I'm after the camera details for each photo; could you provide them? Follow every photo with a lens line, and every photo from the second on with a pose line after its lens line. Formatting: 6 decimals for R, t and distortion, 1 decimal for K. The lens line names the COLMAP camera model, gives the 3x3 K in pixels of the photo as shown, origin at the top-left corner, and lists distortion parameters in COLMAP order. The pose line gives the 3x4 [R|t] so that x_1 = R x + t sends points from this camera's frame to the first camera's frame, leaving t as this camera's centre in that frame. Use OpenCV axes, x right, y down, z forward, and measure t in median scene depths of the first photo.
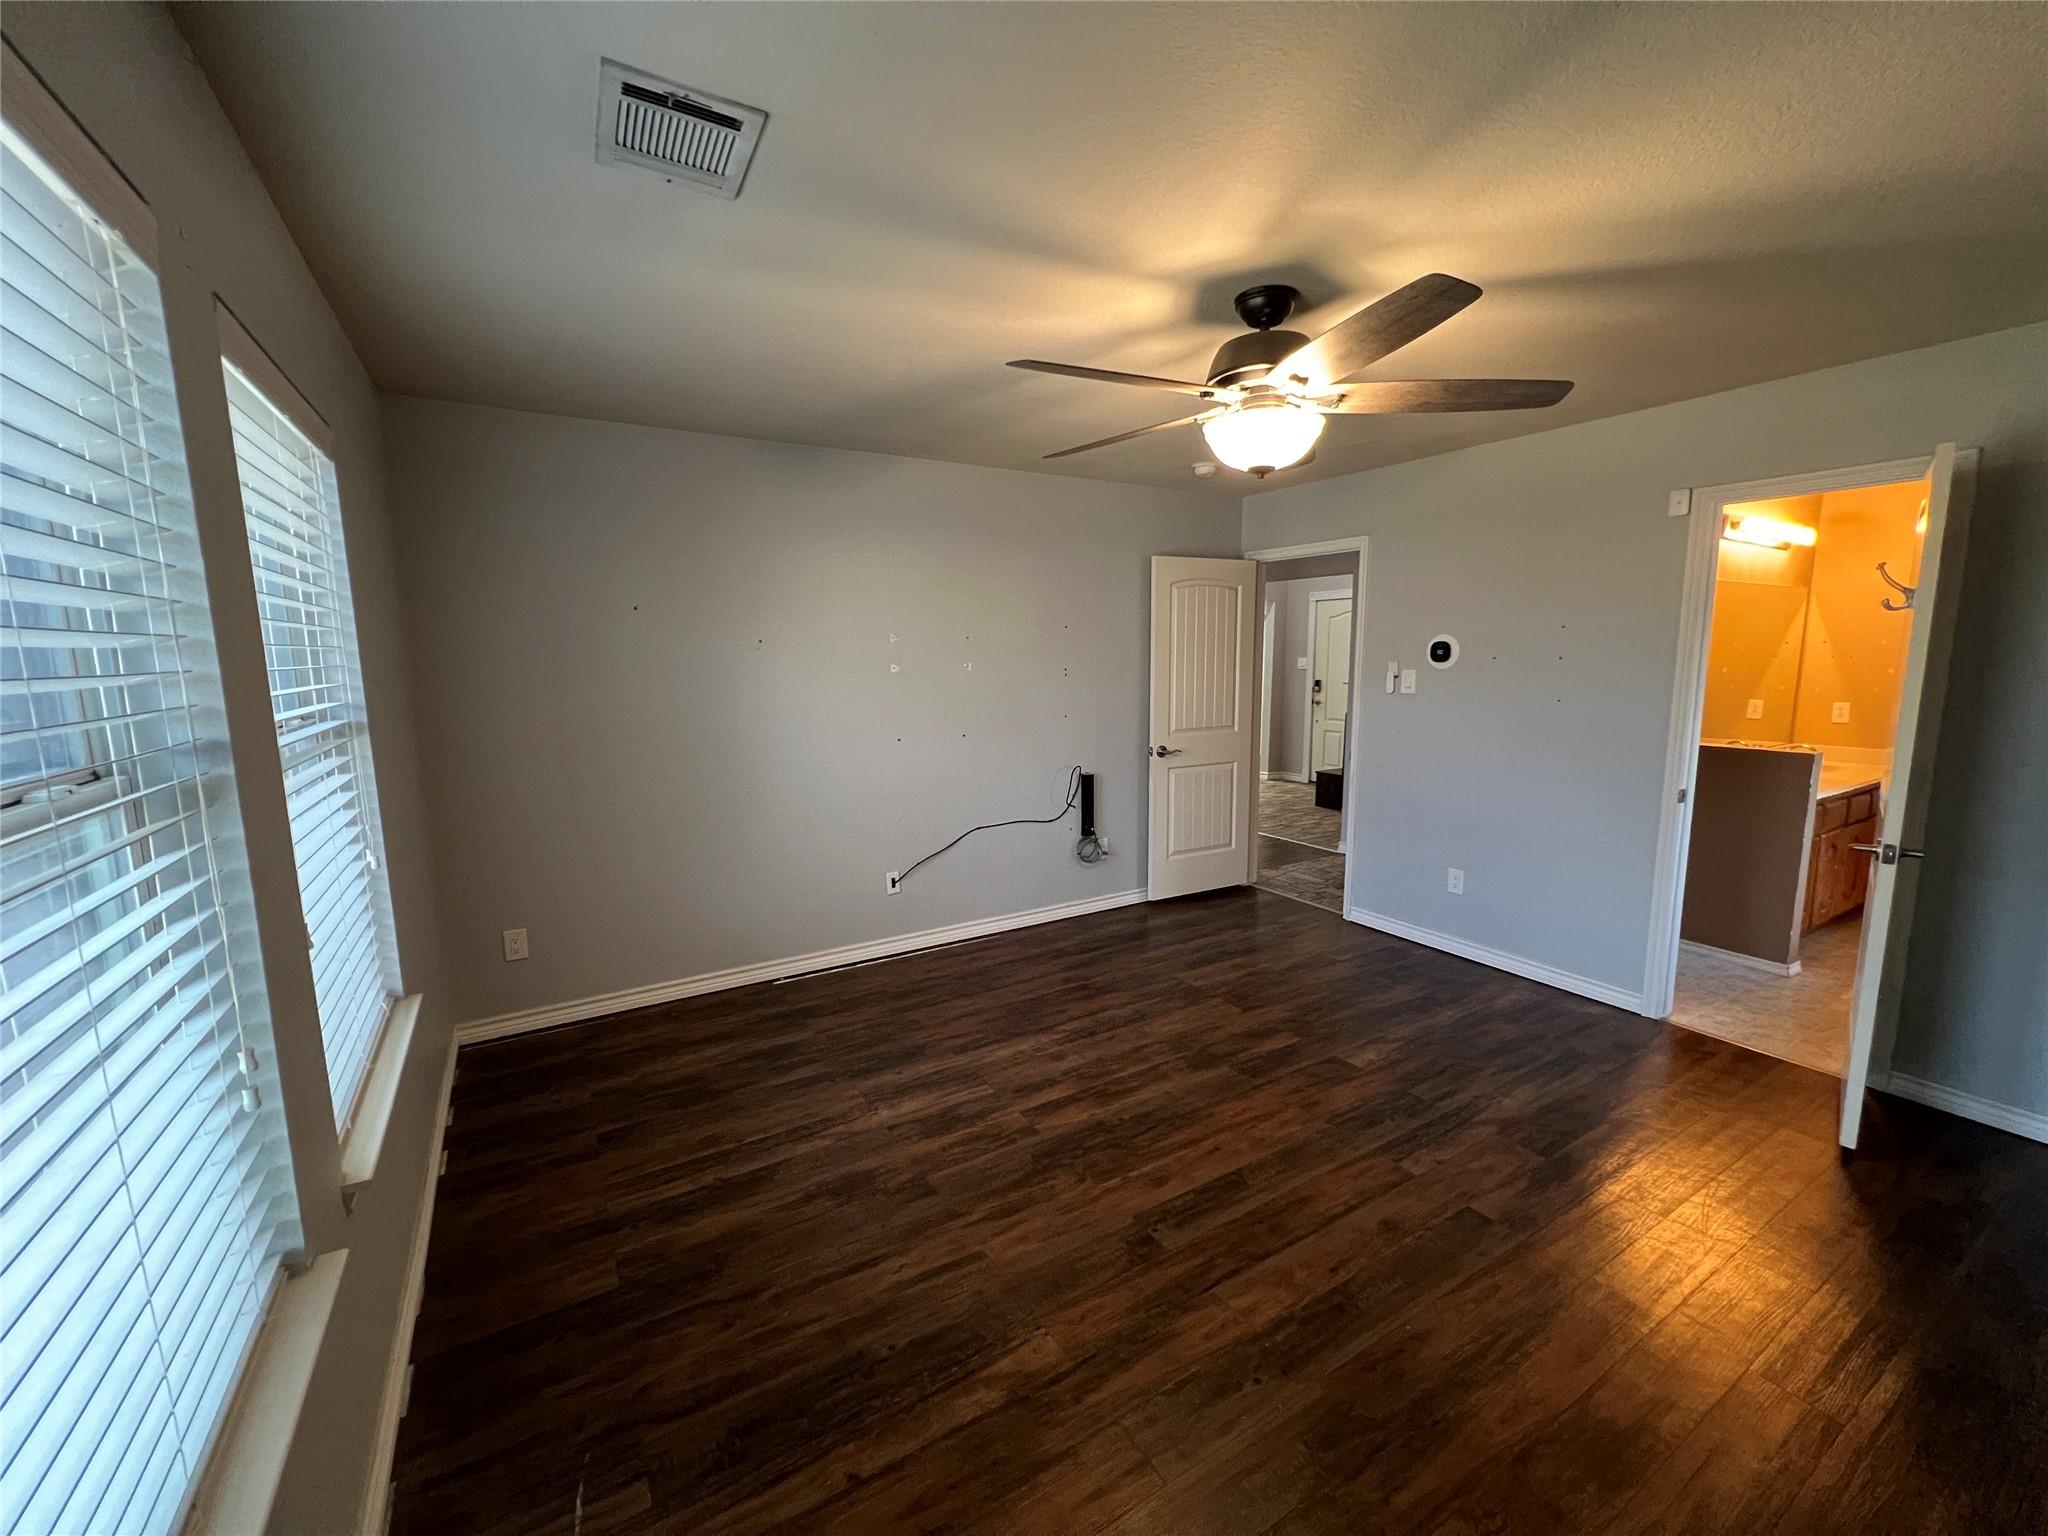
lens RADIAL K [[833.2, 0, 1024.9], [0, 833.2, 772.3], [0, 0, 1]] dist [0.000892, 0.000767]
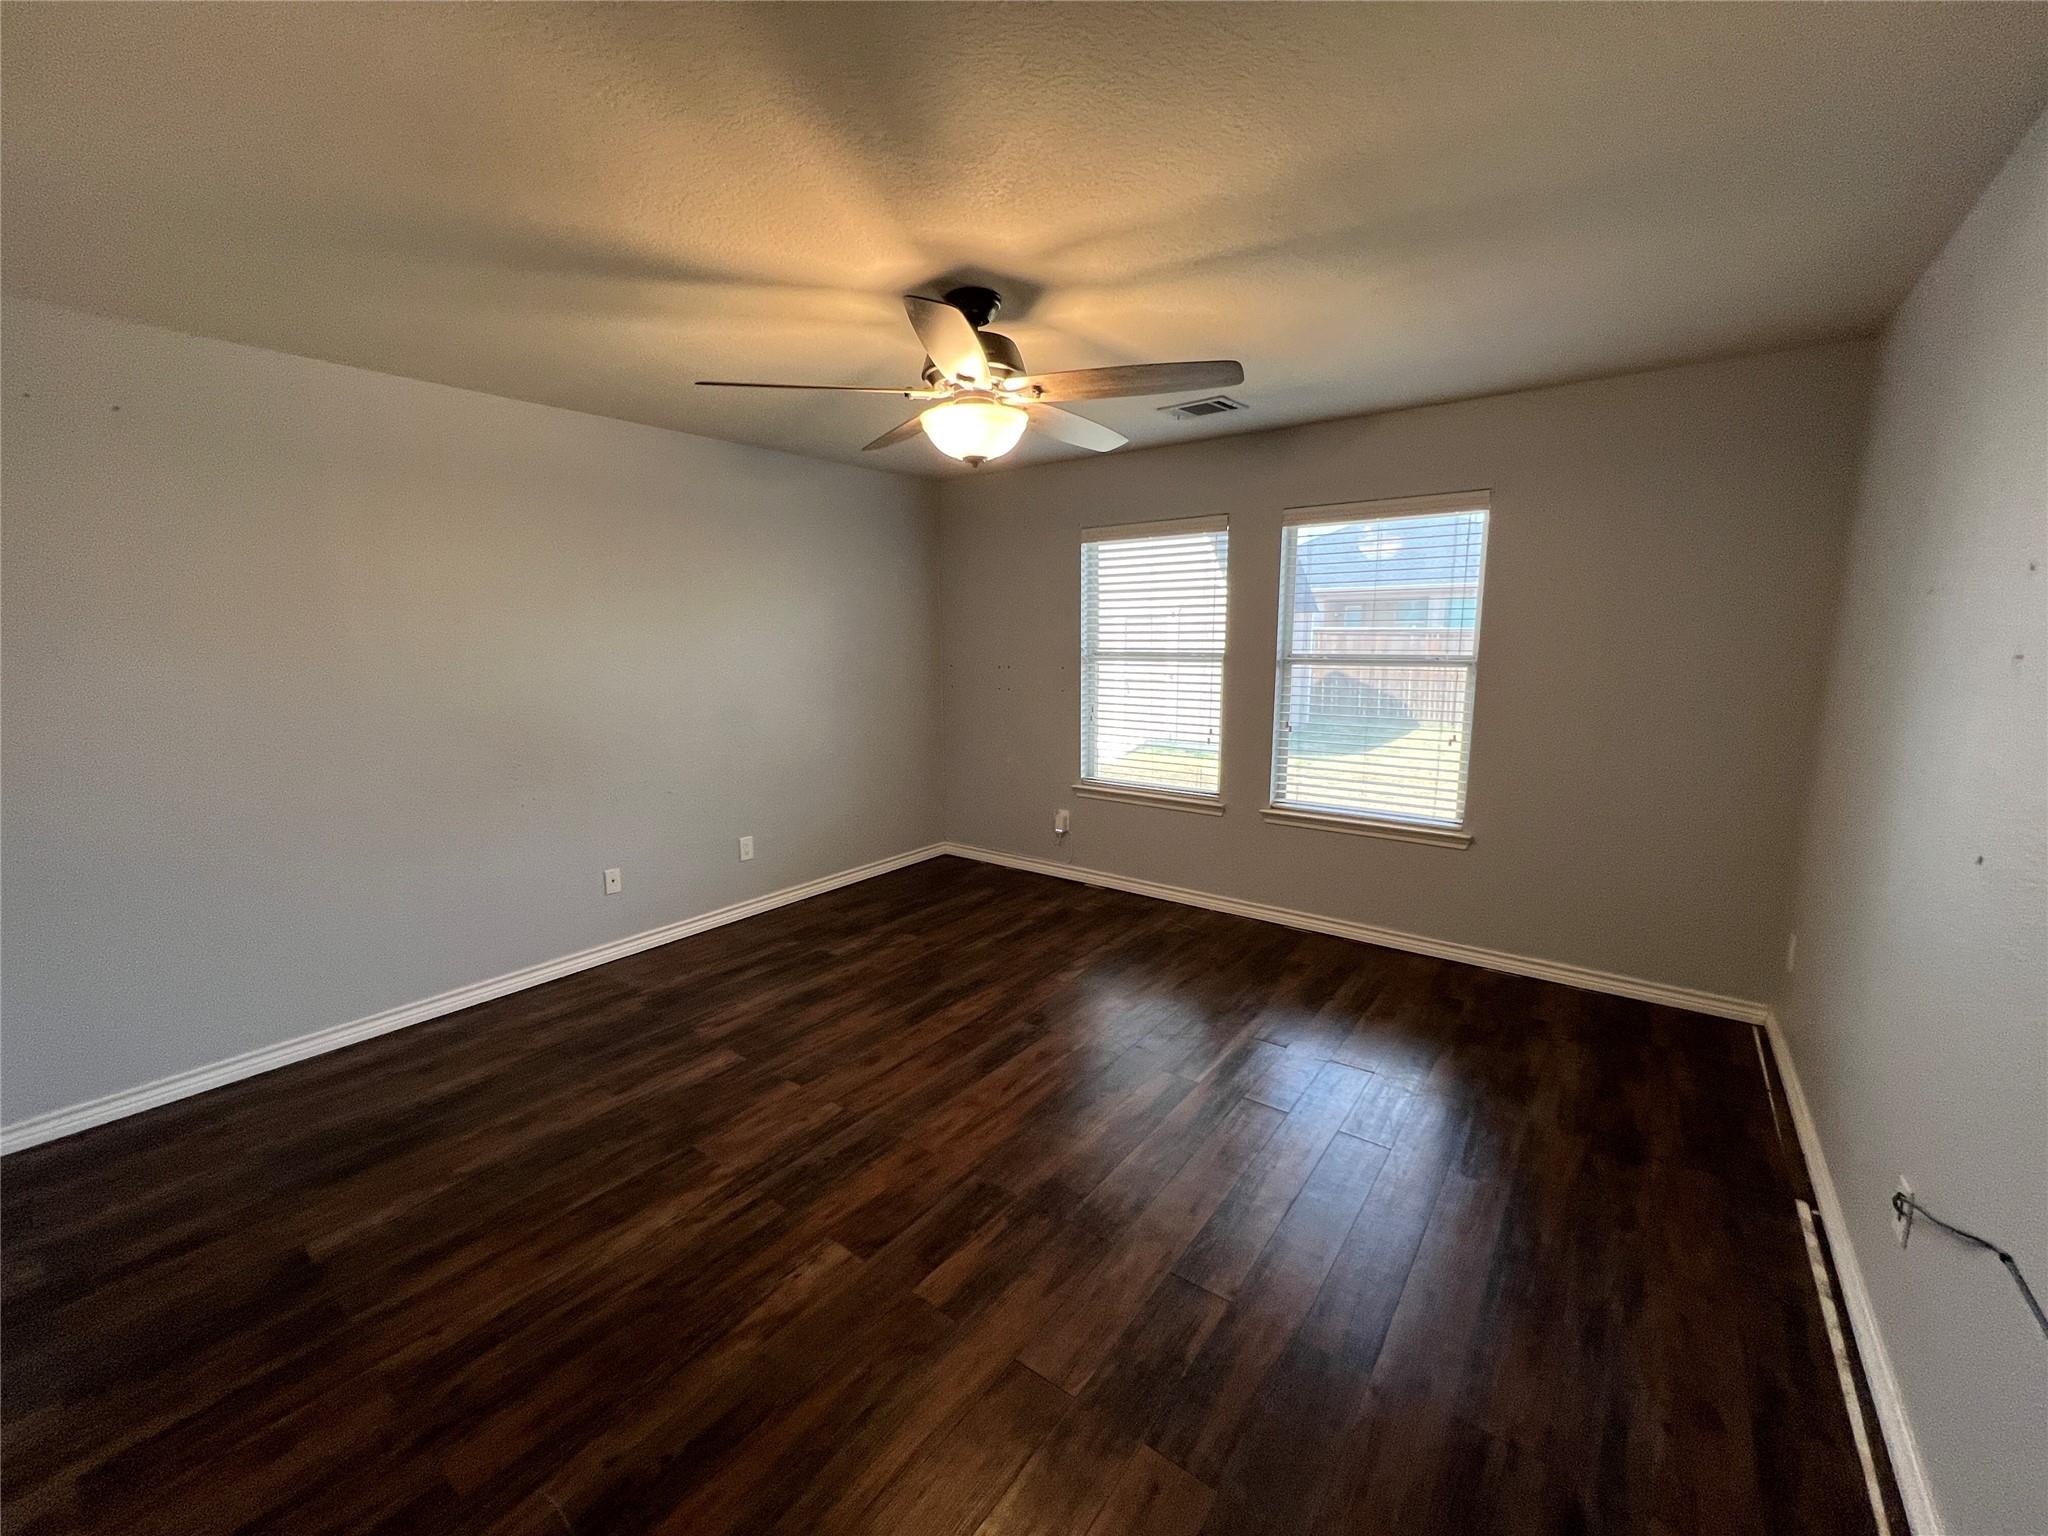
lens RADIAL K [[833.2, 0, 1016.6], [0, 833.2, 770.0], [0, 0, 1]] dist [0.000892, 0.000767]
pose [[-0.934290, 0.074910, -0.348556, 0.545206], [-0.034541, 0.954057, 0.297627, -0.257666], [0.354837, 0.290109, -0.888778, 1.787350]]
